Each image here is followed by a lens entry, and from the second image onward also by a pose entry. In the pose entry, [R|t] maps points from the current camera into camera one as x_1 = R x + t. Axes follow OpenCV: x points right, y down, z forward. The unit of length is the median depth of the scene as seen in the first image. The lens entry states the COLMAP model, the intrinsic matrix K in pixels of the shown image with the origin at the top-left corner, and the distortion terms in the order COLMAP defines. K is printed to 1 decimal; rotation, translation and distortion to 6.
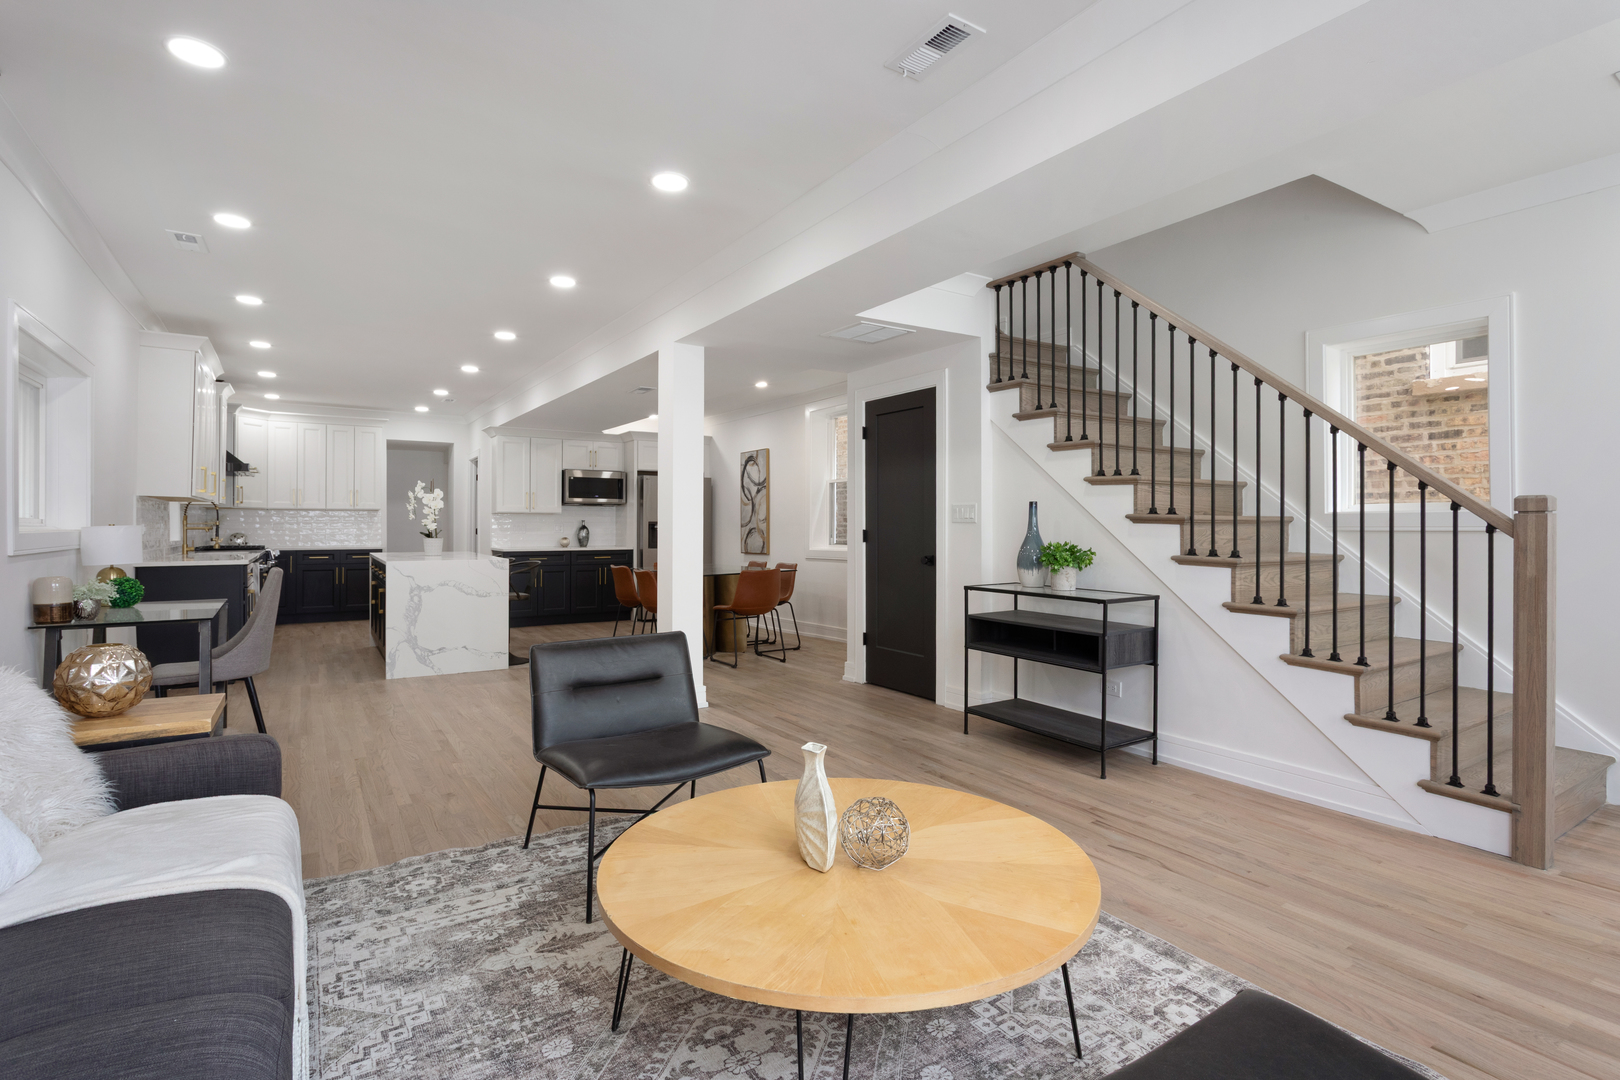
lens RADIAL K [[791.4, 0, 801.3], [0, 791.4, 530.5], [0, 0, 1]] dist [-0.001125, 0.001013]
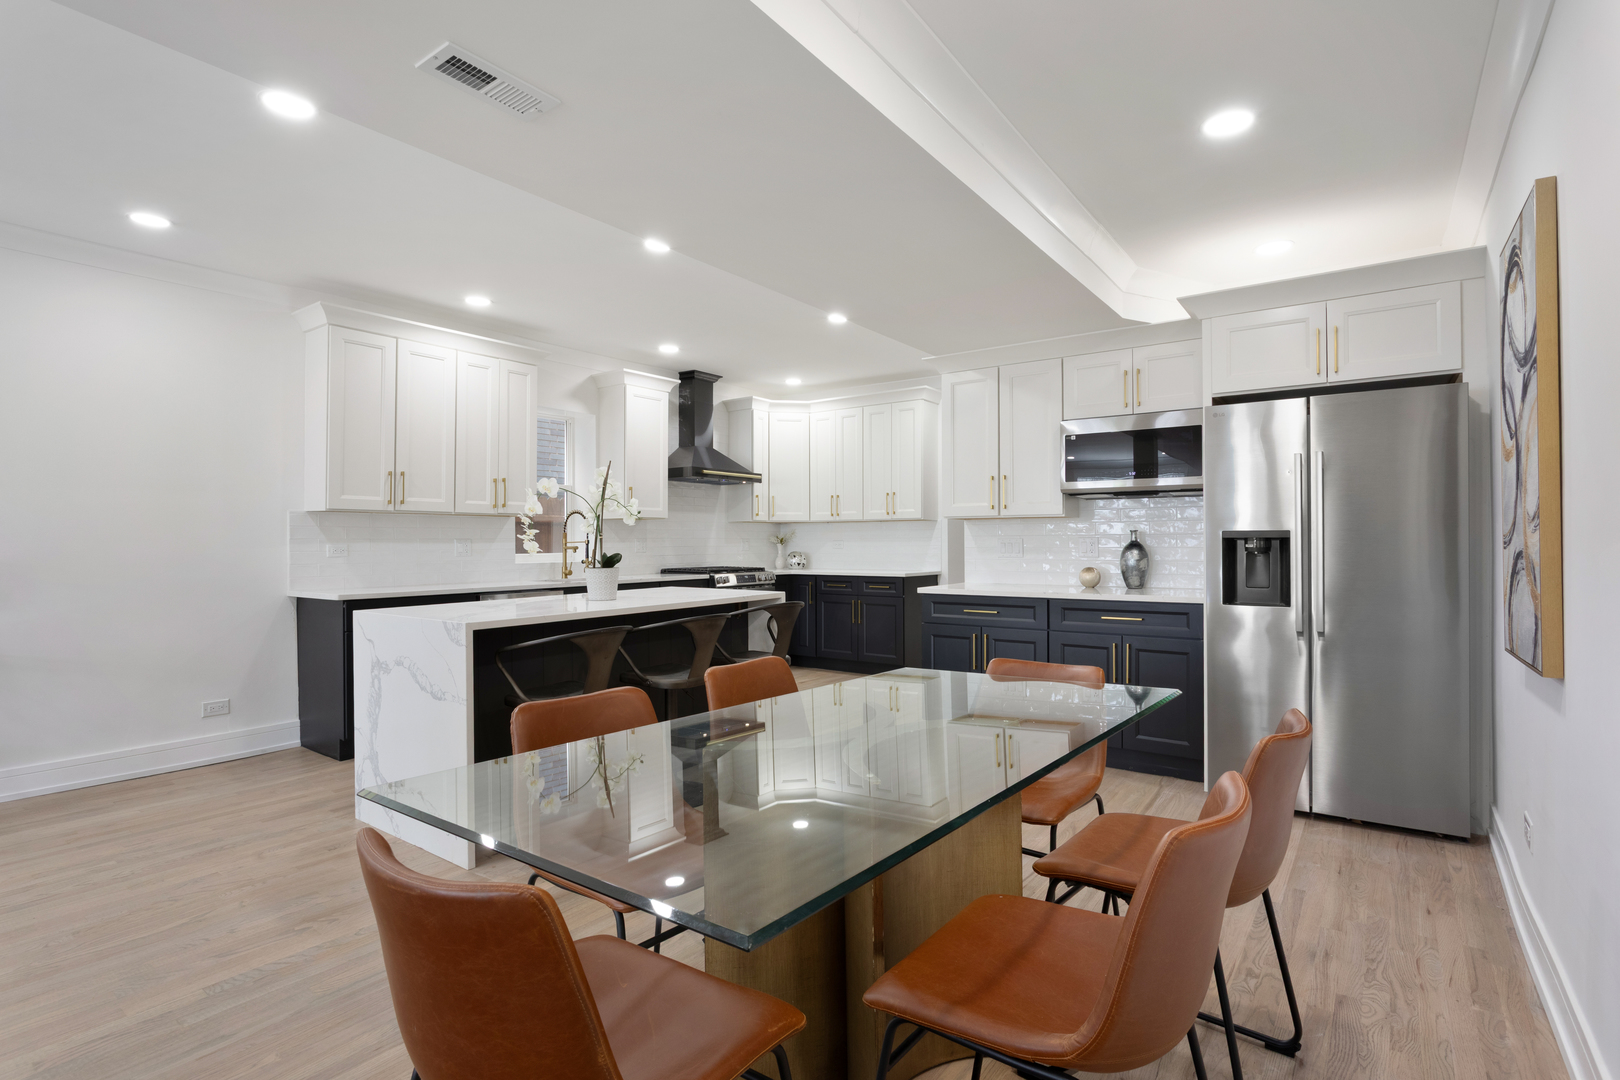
lens RADIAL K [[797.0, 0, 786.1], [0, 797.0, 537.4], [0, 0, 1]] dist [-0.000573, -0.000035]
pose [[0.354601, -0.005882, -0.934999, 0.079247], [0.000570, 0.999981, -0.006074, -0.006638], [0.935018, 0.001621, 0.354598, 0.691732]]
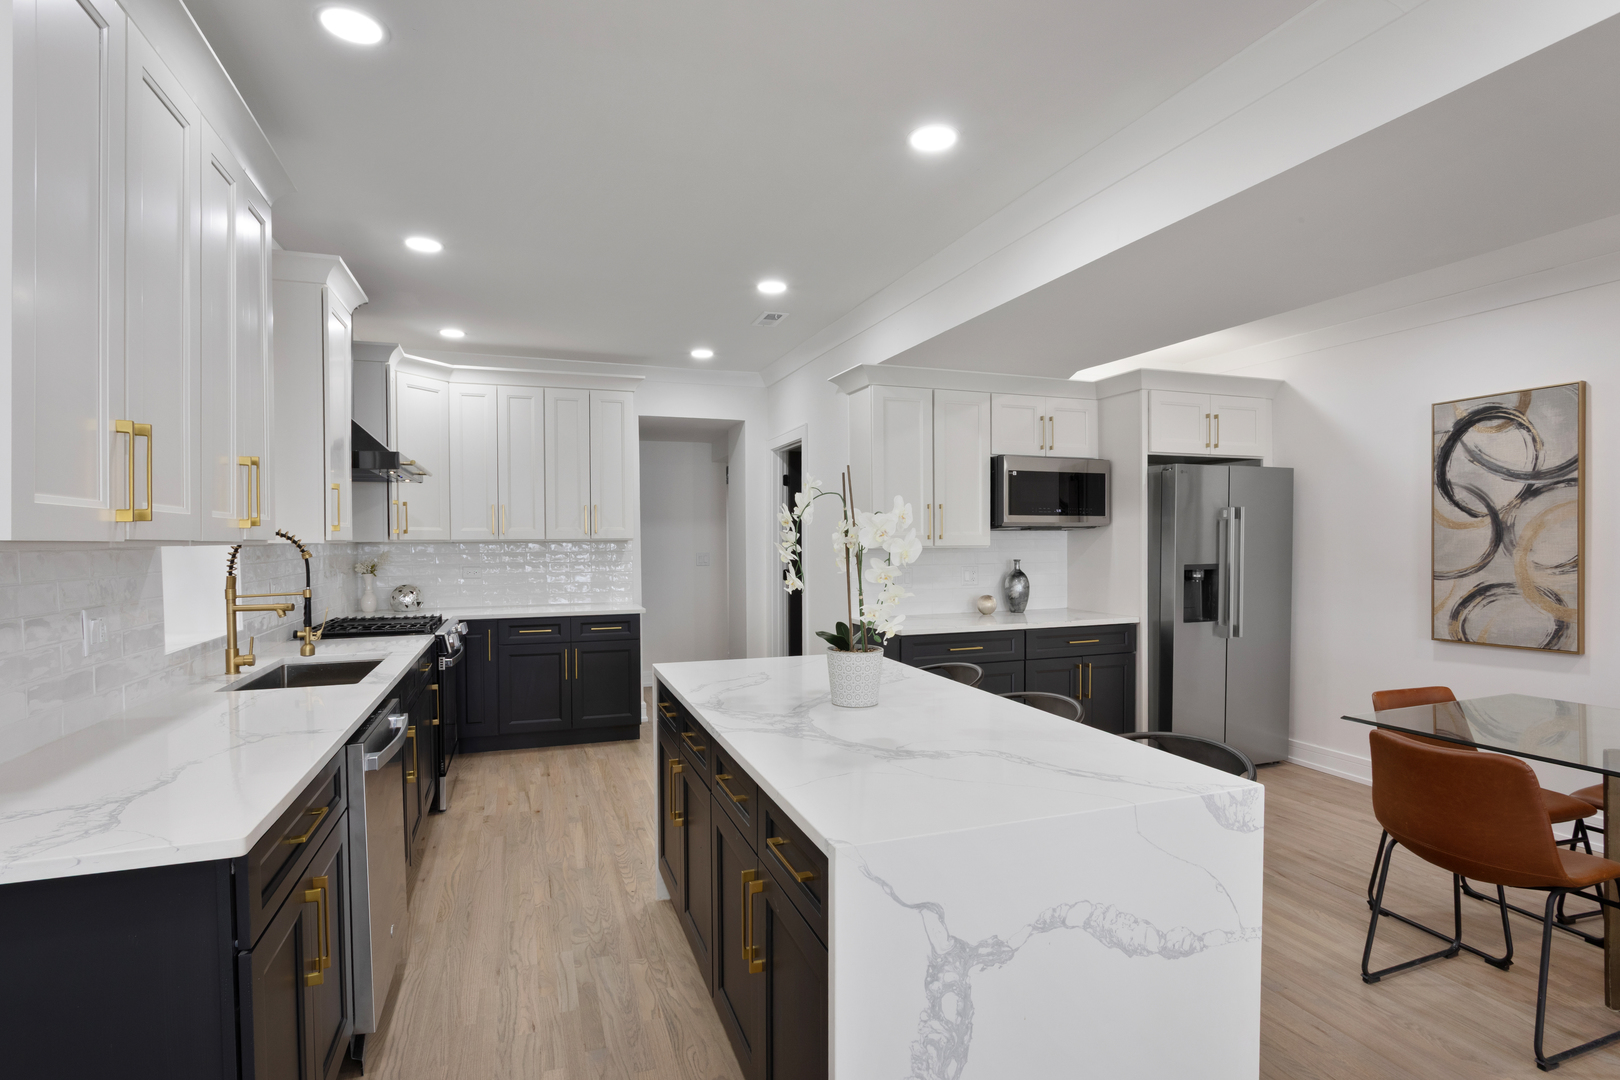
lens RADIAL K [[810.1, 0, 809.3], [0, 810.1, 556.7], [0, 0, 1]] dist [-0.006109, -0.000235]
pose [[0.976241, -0.001961, -0.216679, -0.308402], [0.006053, 0.999816, 0.018225, -0.026142], [0.216603, -0.019103, 0.976073, 0.503453]]
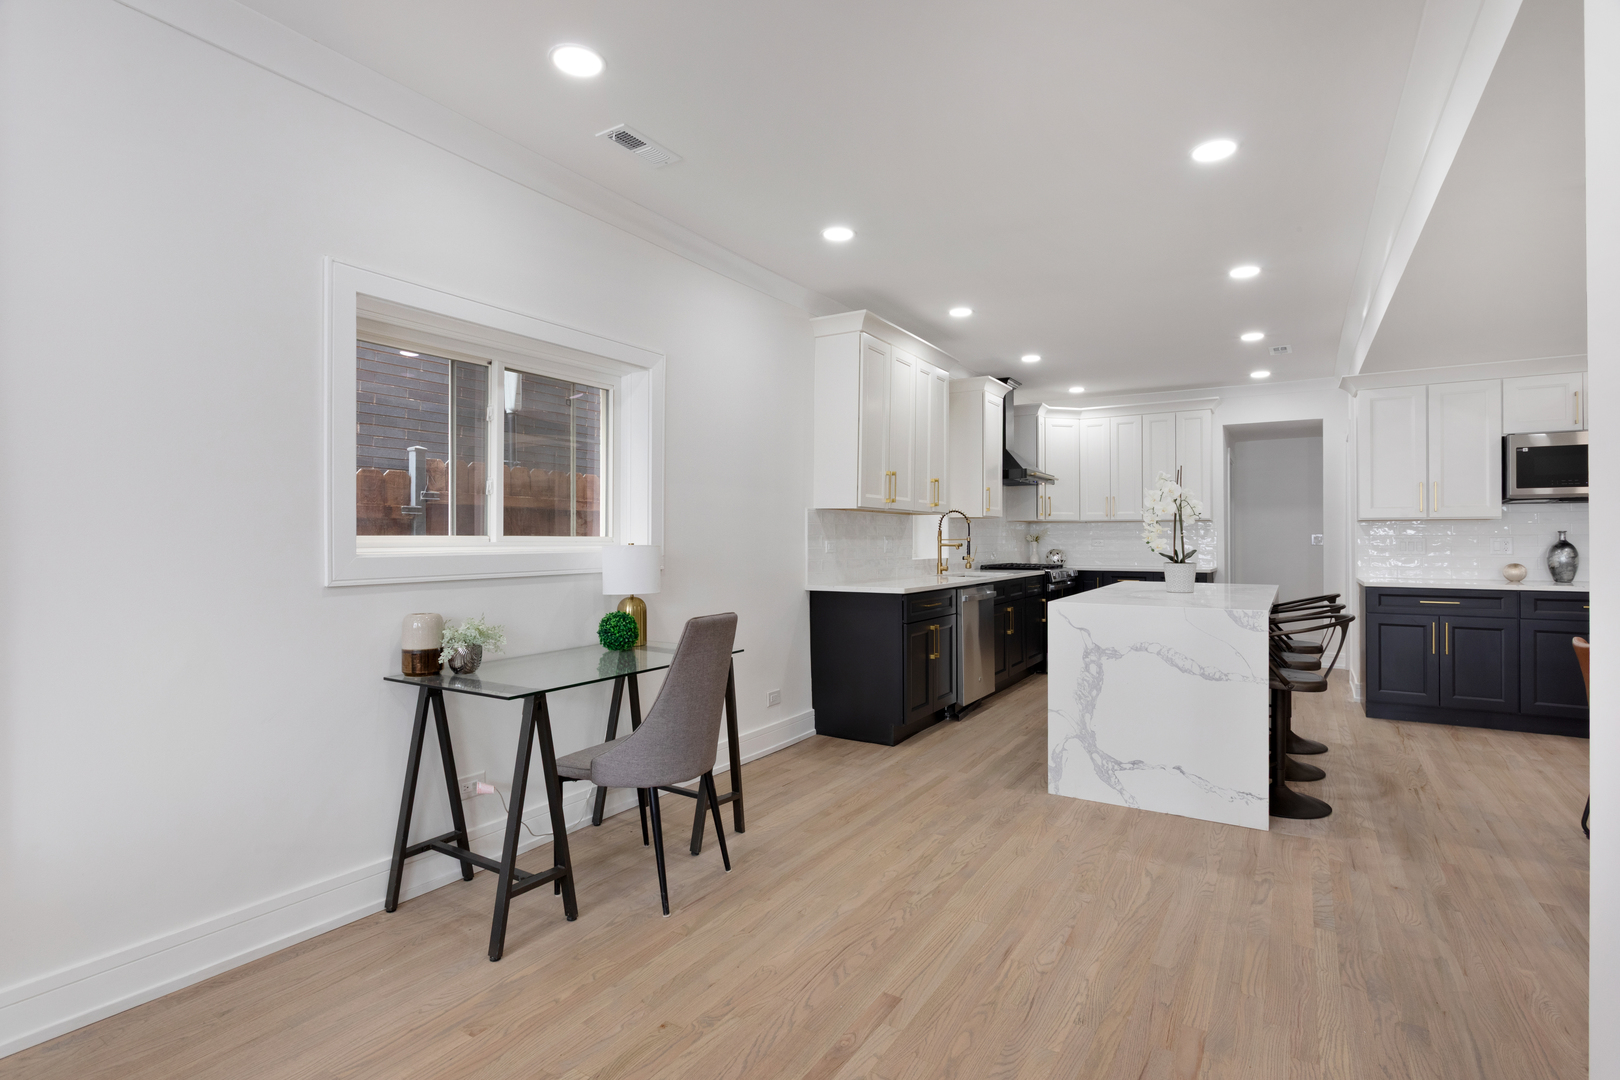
lens RADIAL K [[791.4, 0, 801.3], [0, 791.4, 530.5], [0, 0, 1]] dist [-0.001125, 0.001013]
pose [[0.436749, -0.010950, -0.899517, -0.032253], [-0.003274, 0.999900, -0.013761, -0.004913], [0.899578, 0.008955, 0.436669, 0.352735]]
